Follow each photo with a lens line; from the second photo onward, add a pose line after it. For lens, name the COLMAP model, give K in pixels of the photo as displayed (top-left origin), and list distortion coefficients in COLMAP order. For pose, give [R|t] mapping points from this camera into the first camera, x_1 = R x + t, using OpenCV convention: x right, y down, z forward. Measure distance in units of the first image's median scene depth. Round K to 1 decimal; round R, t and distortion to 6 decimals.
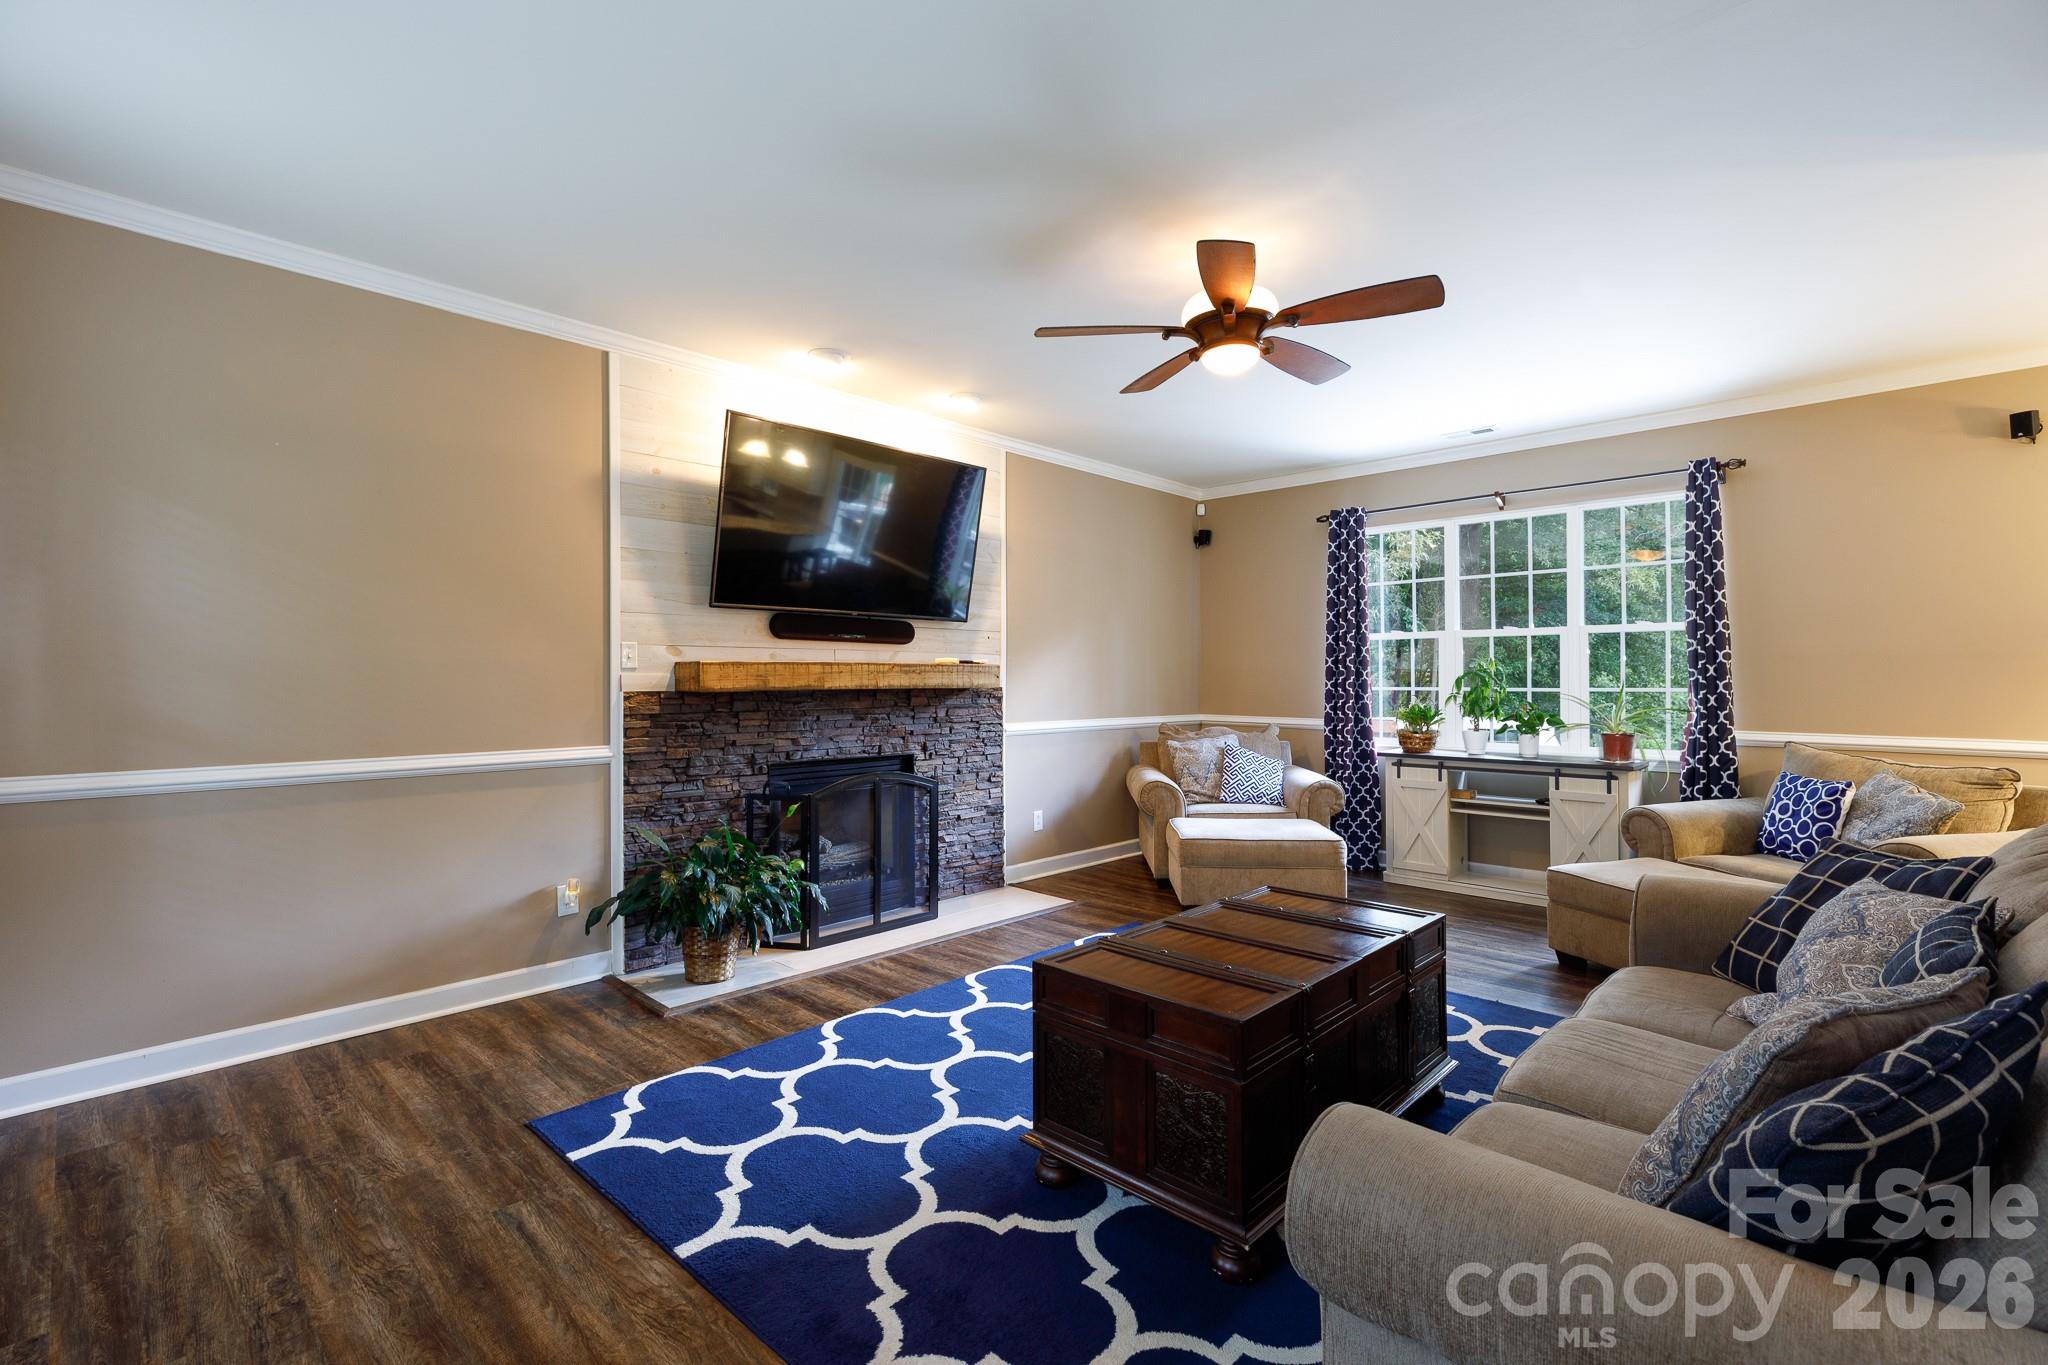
lens RADIAL K [[913.9, 0, 1025.9], [0, 913.9, 672.4], [0, 0, 1]] dist [0.001562, 0.000593]
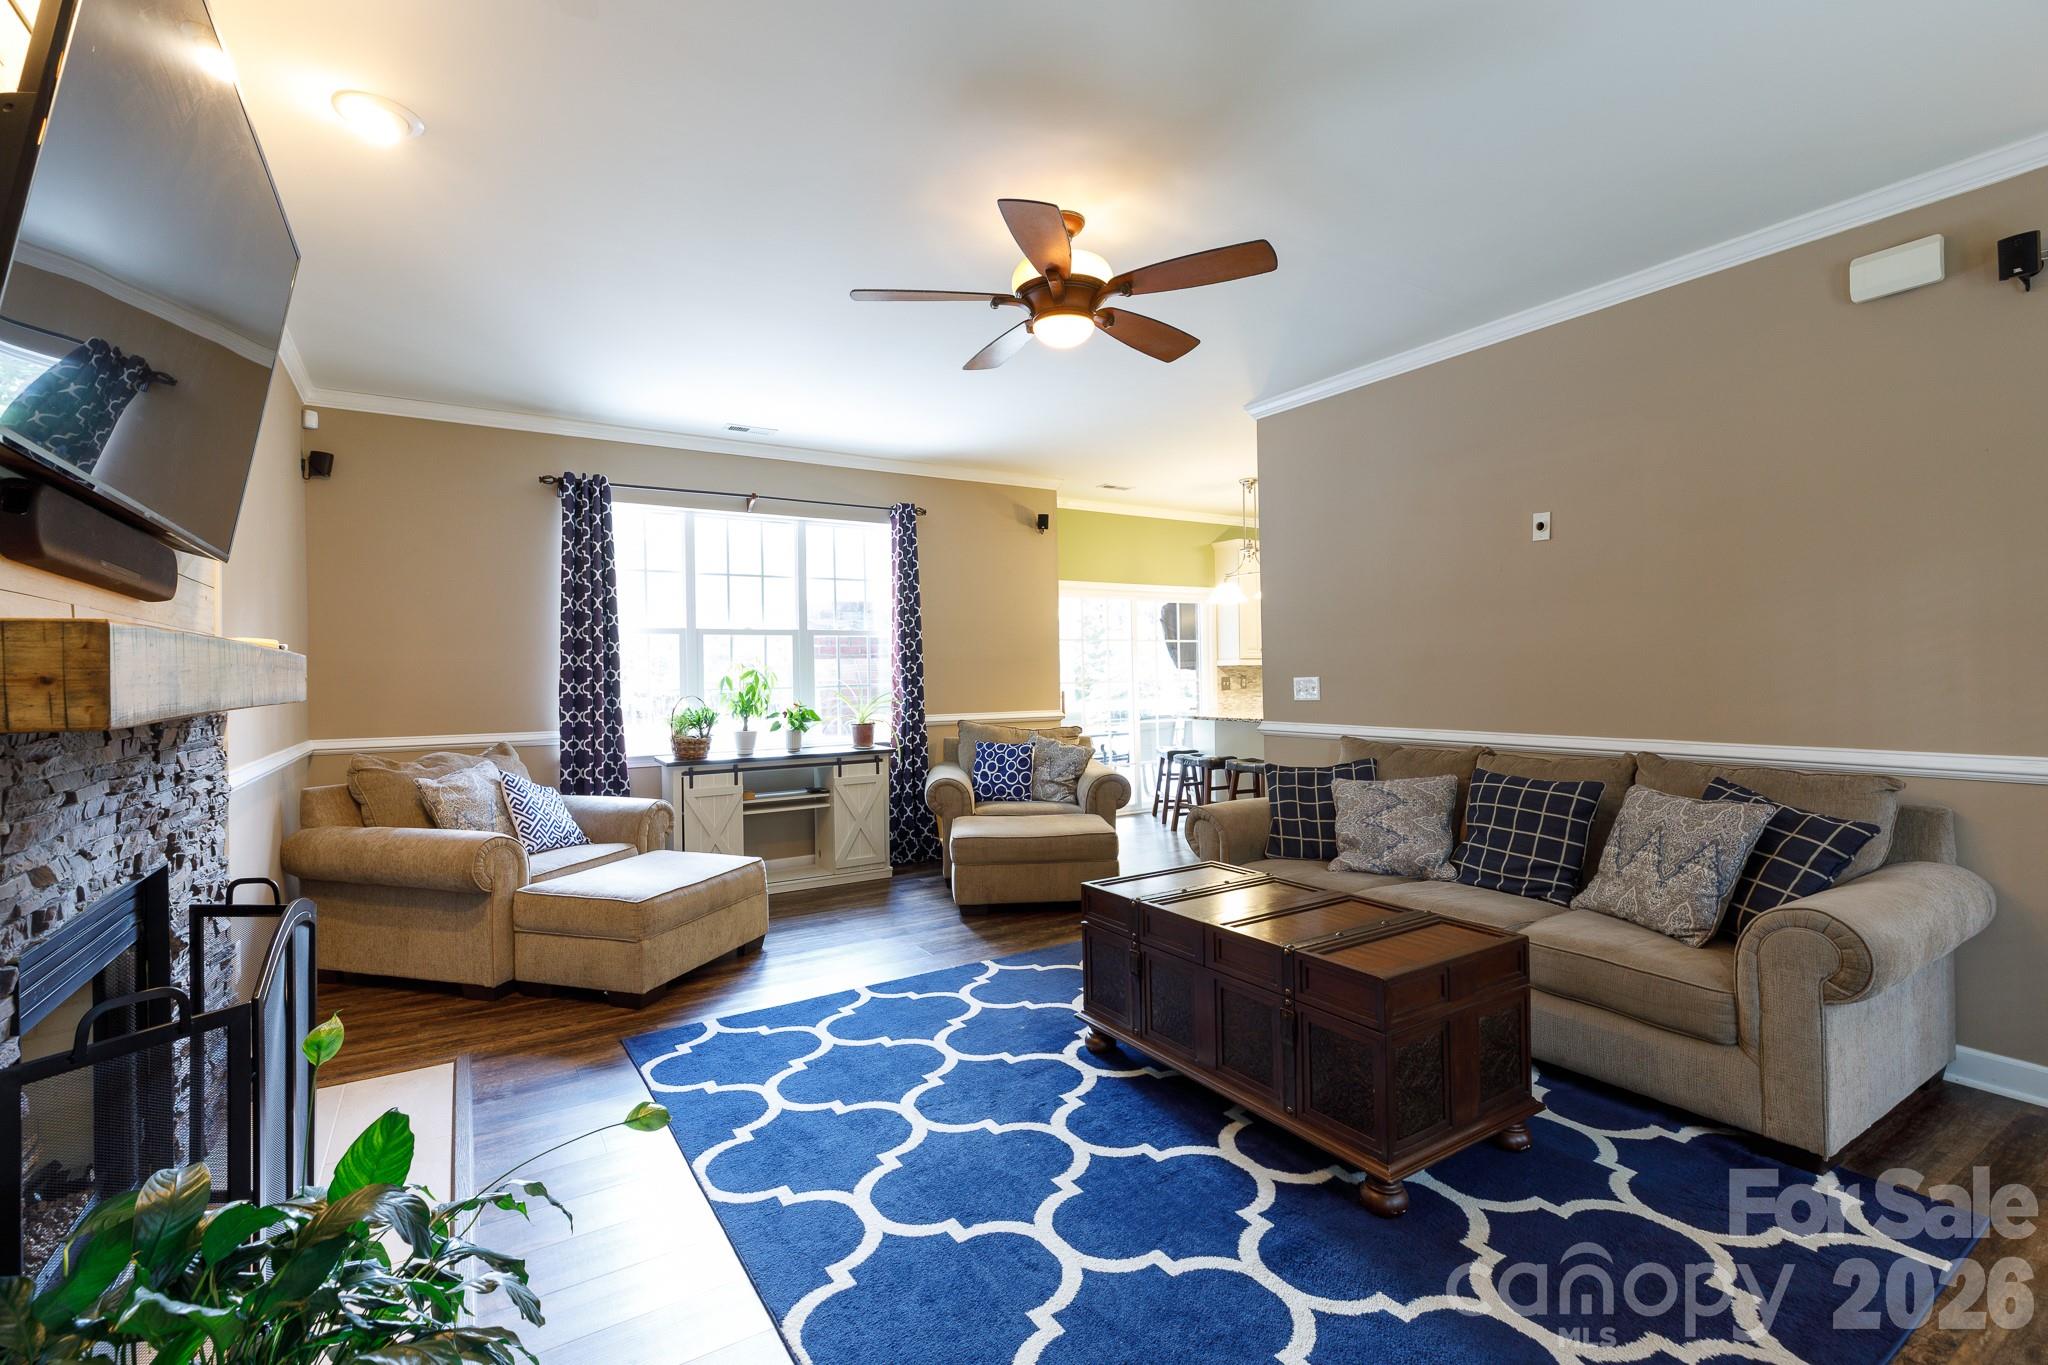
lens RADIAL K [[913.9, 0, 1024.0], [0, 913.9, 667.5], [0, 0, 1]] dist [0.001562, 0.000593]
pose [[0.240679, 0.004651, 0.970594, -0.461527], [0.008195, 0.999943, -0.006824, 0.005792], [-0.970570, 0.009596, 0.240627, 0.543443]]
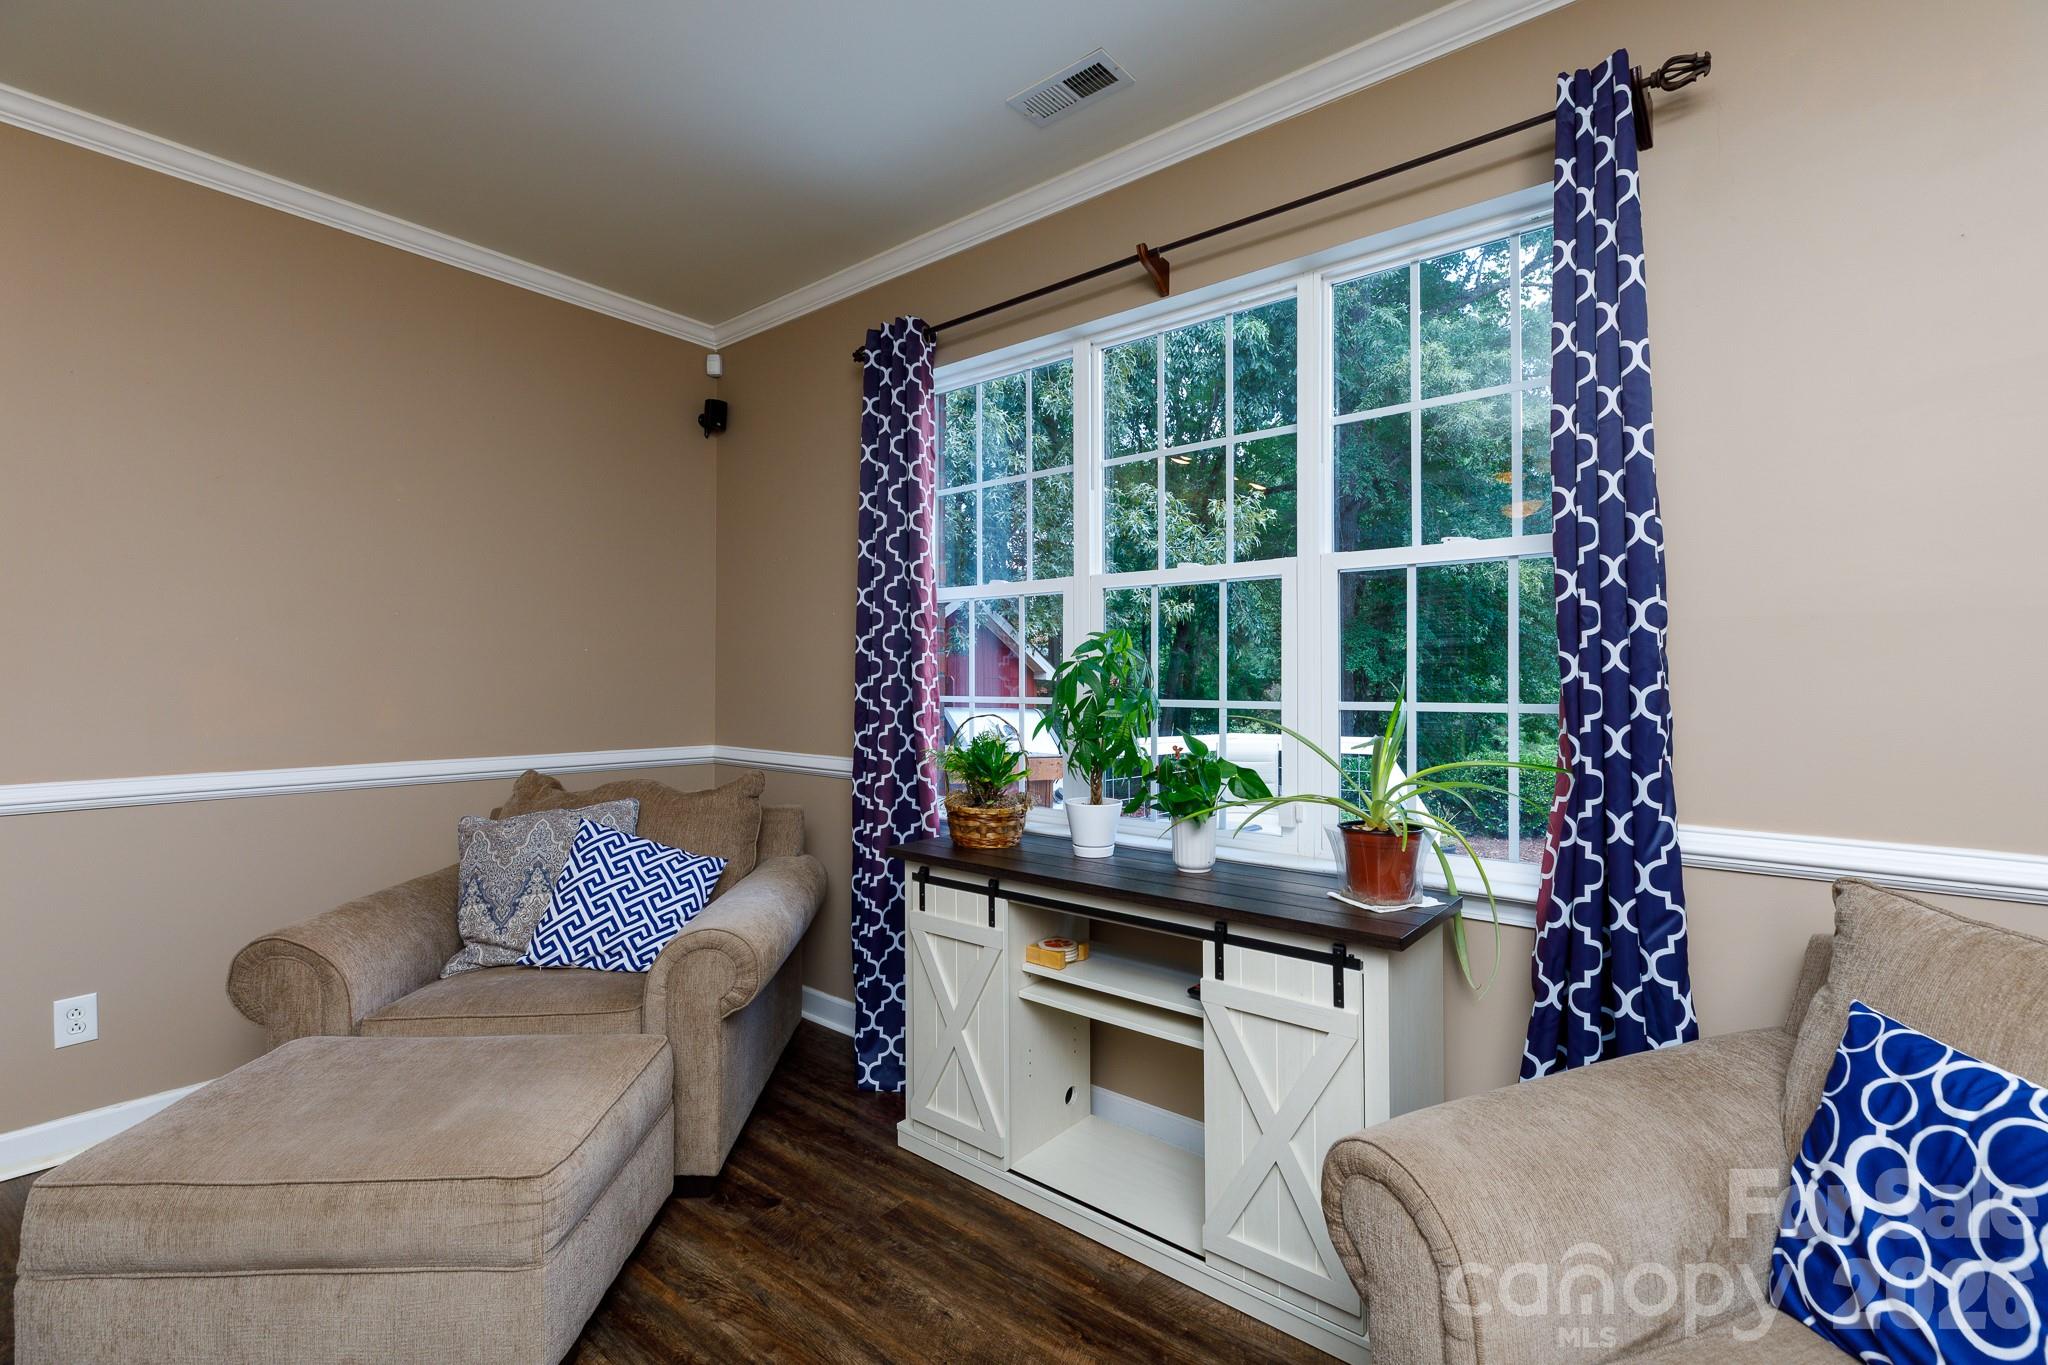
lens RADIAL K [[913.9, 0, 1029.6], [0, 913.9, 675.6], [0, 0, 1]] dist [0.001562, 0.000593]
pose [[0.996773, 0.001762, 0.080250, 0.498461], [-0.001903, 0.999997, 0.001684, 0.005339], [-0.080247, -0.001831, 0.996773, 0.670258]]
